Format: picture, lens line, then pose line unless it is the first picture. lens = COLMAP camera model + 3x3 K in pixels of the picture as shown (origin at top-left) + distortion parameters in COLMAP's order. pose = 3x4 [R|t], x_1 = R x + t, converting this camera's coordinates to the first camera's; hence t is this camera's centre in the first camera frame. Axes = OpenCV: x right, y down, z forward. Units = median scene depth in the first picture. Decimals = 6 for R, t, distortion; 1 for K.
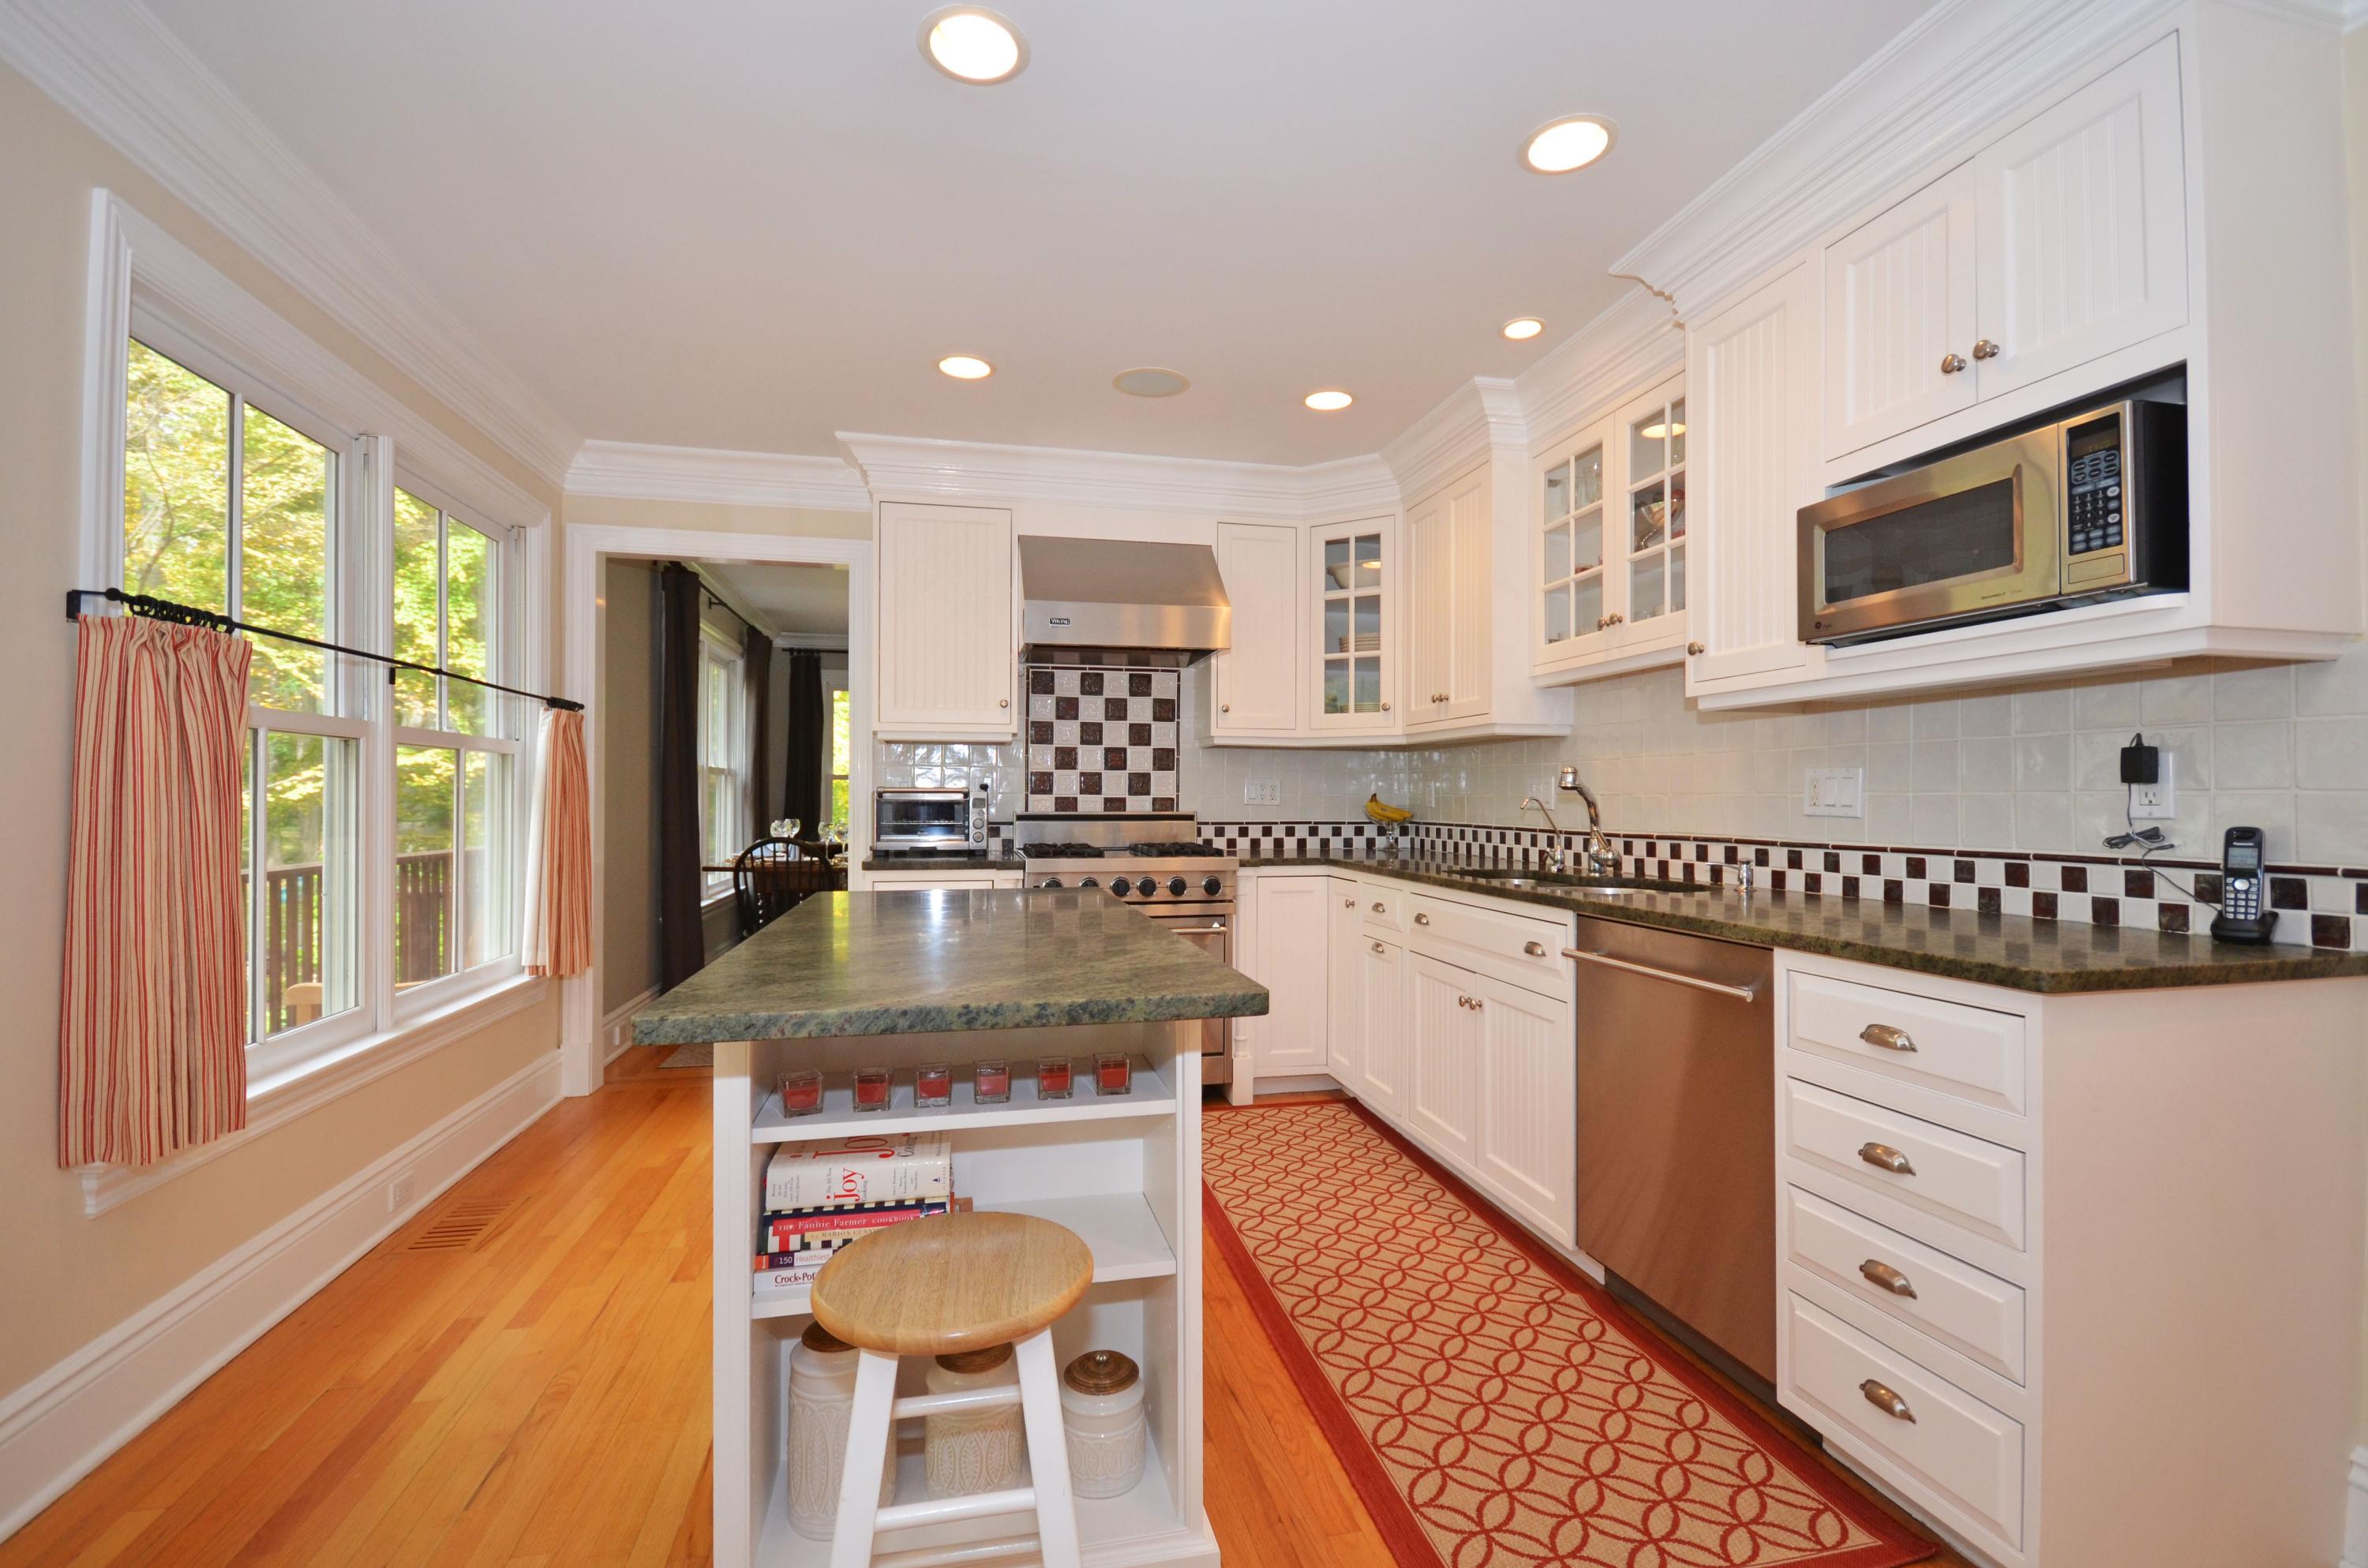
lens RADIAL K [[1044.9, 0, 1201.0], [0, 1044.9, 787.3], [0, 0, 1]] dist [0.001157, 0.000096]
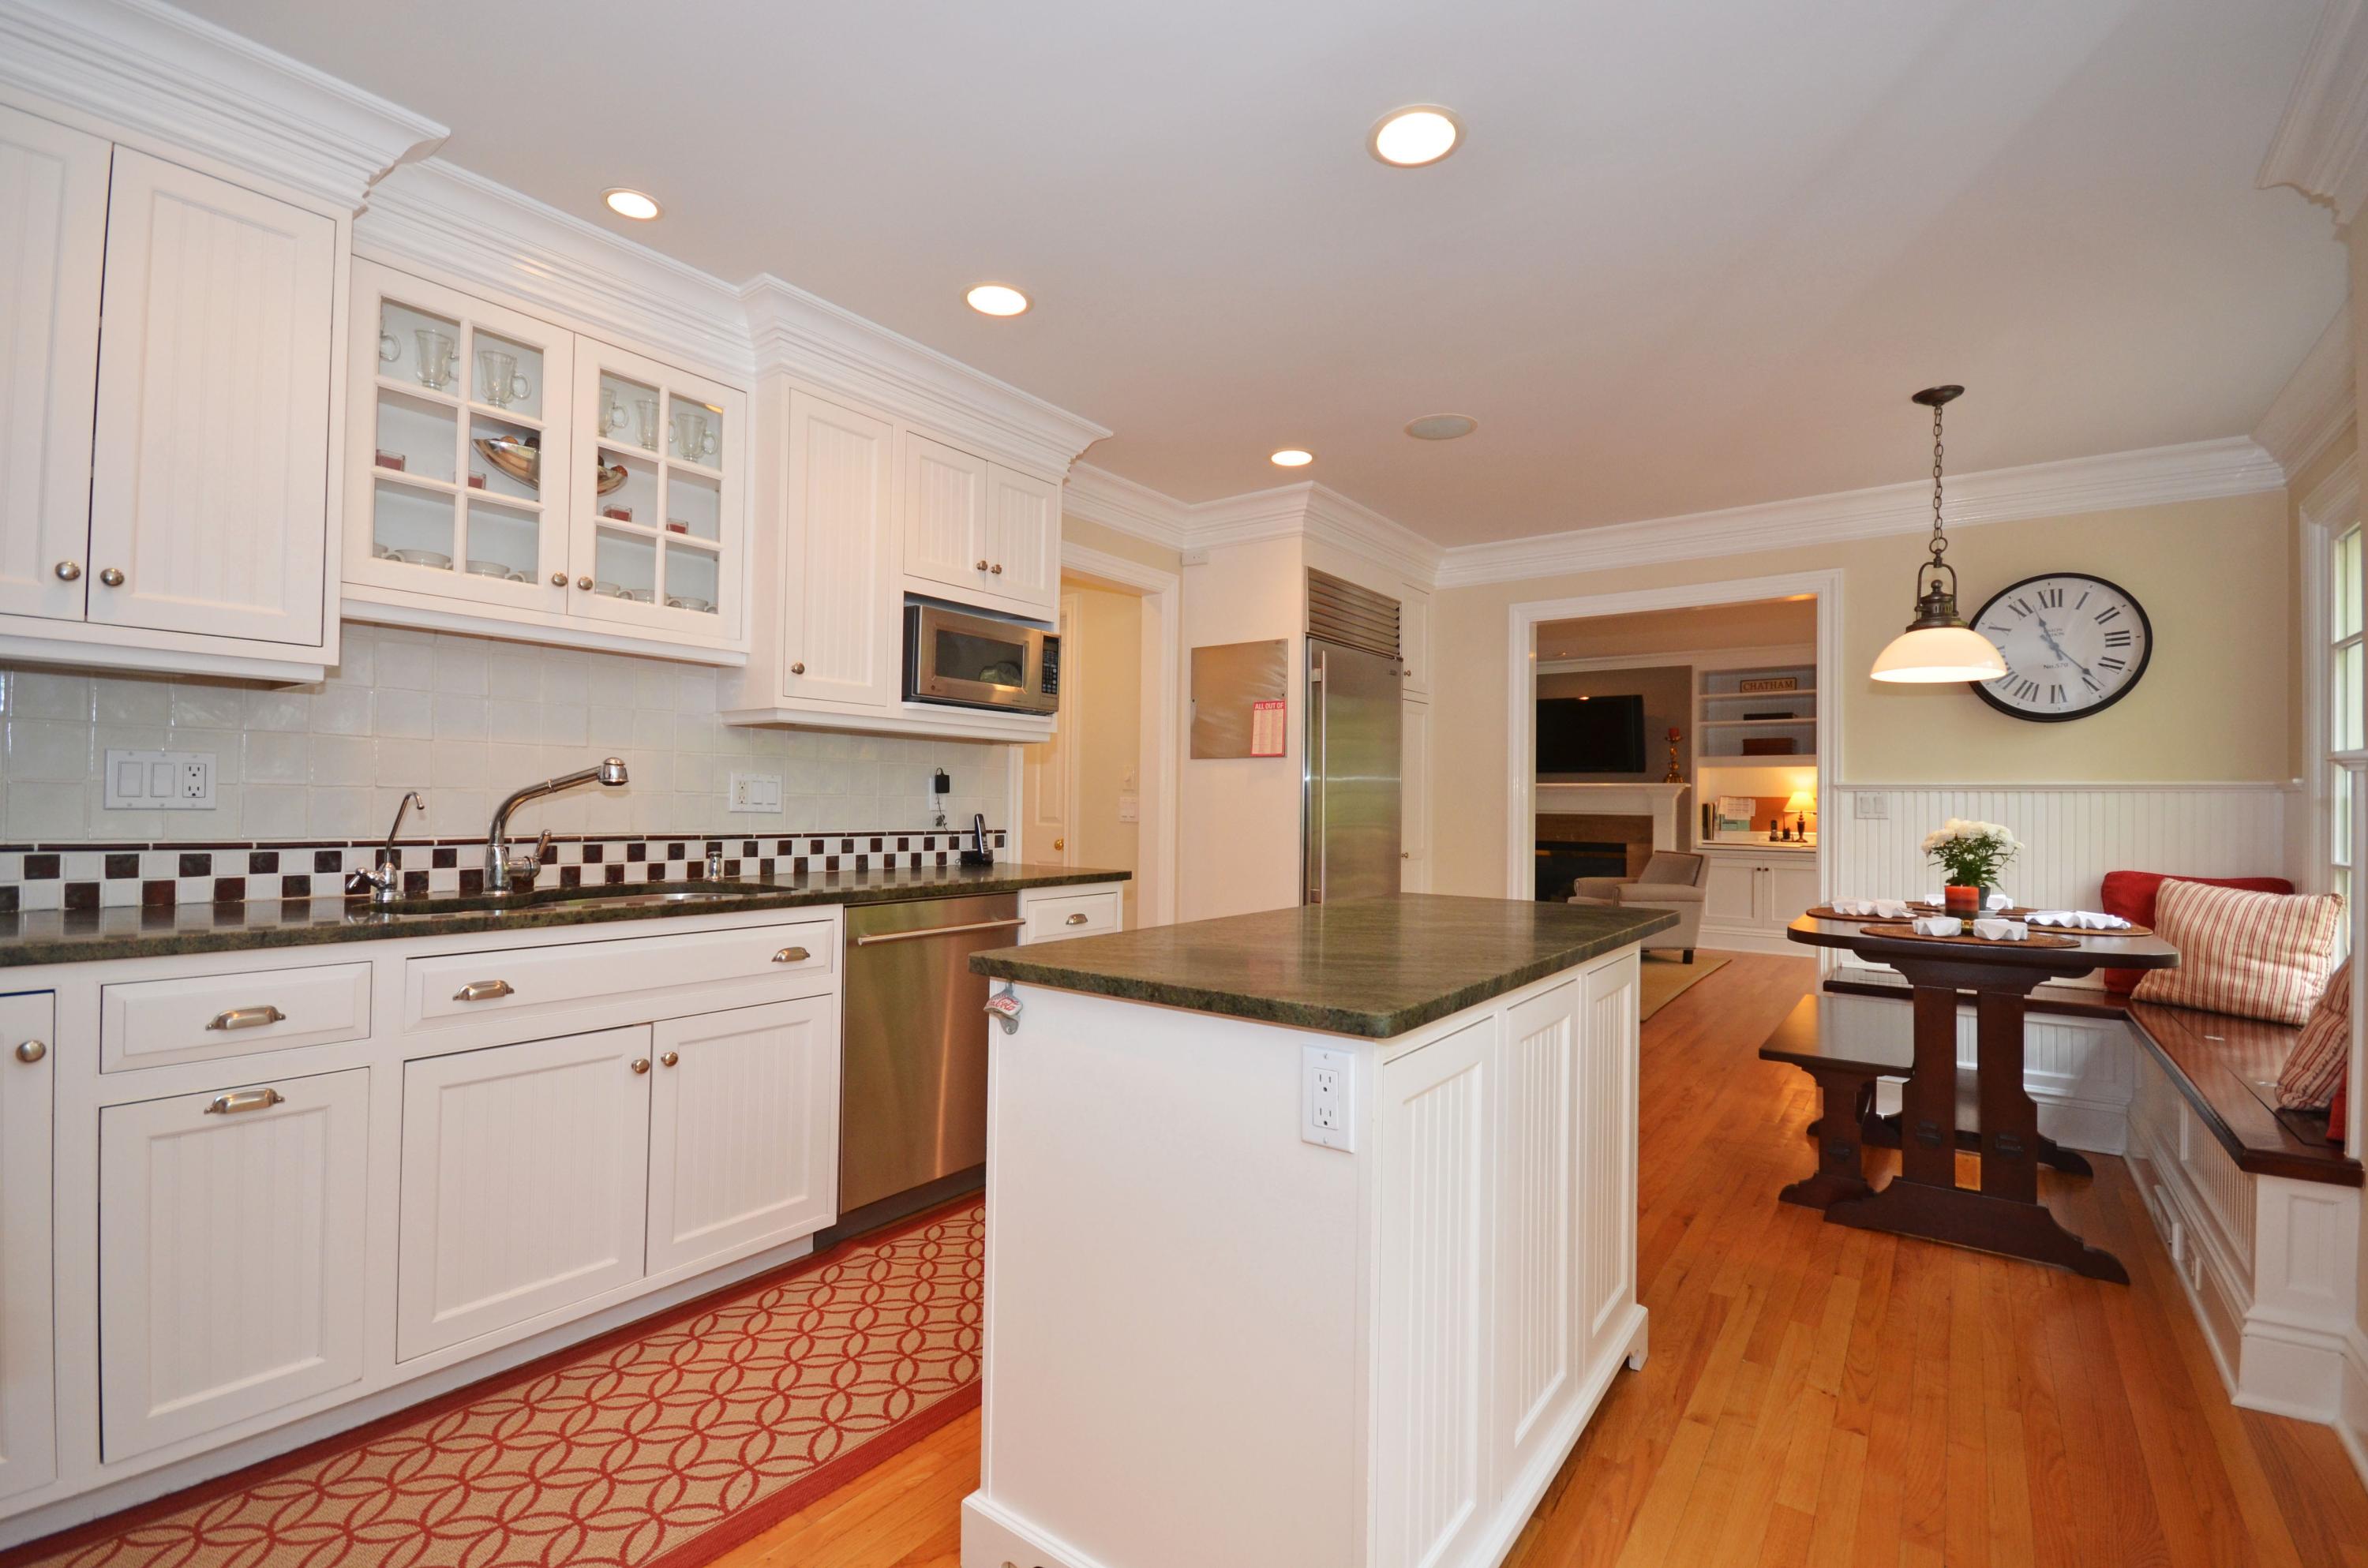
lens RADIAL K [[1044.9, 0, 1201.0], [0, 1044.9, 787.3], [0, 0, 1]] dist [0.001157, 0.000096]
pose [[-0.650779, -0.014443, 0.759129, -0.670418], [-0.036687, 0.999249, -0.012439, -0.005904], [-0.758380, -0.035945, -0.650821, 1.370750]]
